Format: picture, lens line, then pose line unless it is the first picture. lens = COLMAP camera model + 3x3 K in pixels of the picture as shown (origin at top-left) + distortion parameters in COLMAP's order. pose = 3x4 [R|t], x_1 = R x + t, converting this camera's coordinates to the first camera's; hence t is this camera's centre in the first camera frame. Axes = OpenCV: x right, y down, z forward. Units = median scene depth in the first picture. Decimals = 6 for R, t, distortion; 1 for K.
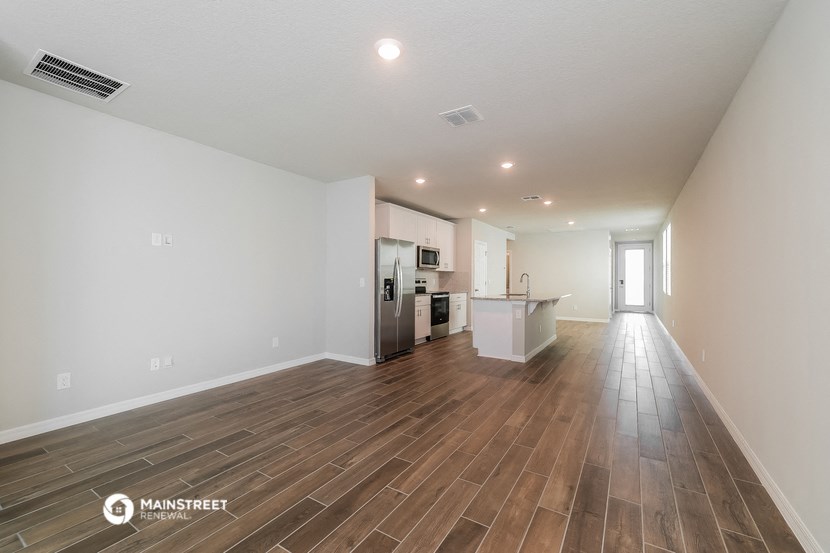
lens RADIAL K [[346.4, 0, 415.0], [0, 346.4, 276.5], [0, 0, 1]] dist [0.001010, 0.000246]
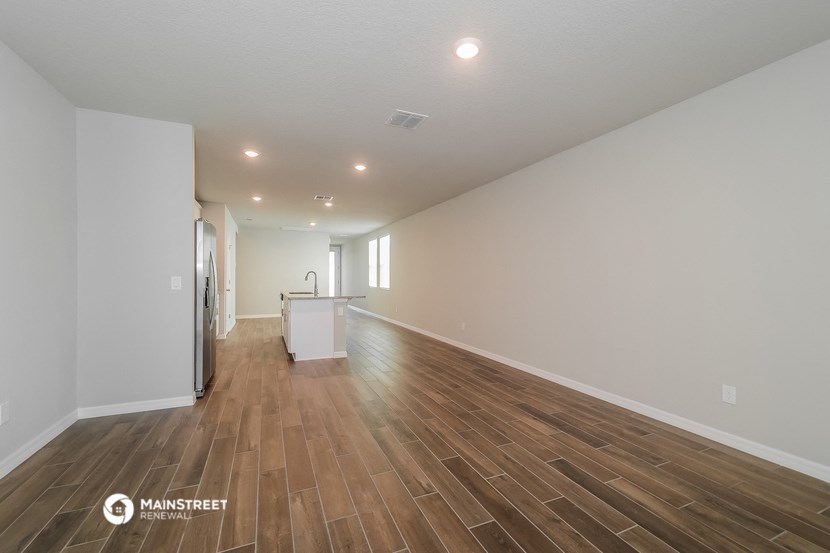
lens RADIAL K [[346.4, 0, 415.0], [0, 346.4, 276.5], [0, 0, 1]] dist [0.001010, 0.000246]
pose [[0.566518, -0.003572, 0.824042, -0.323774], [-0.001749, 0.999983, 0.005537, 0.000162], [-0.824048, -0.004578, 0.566502, 0.184149]]
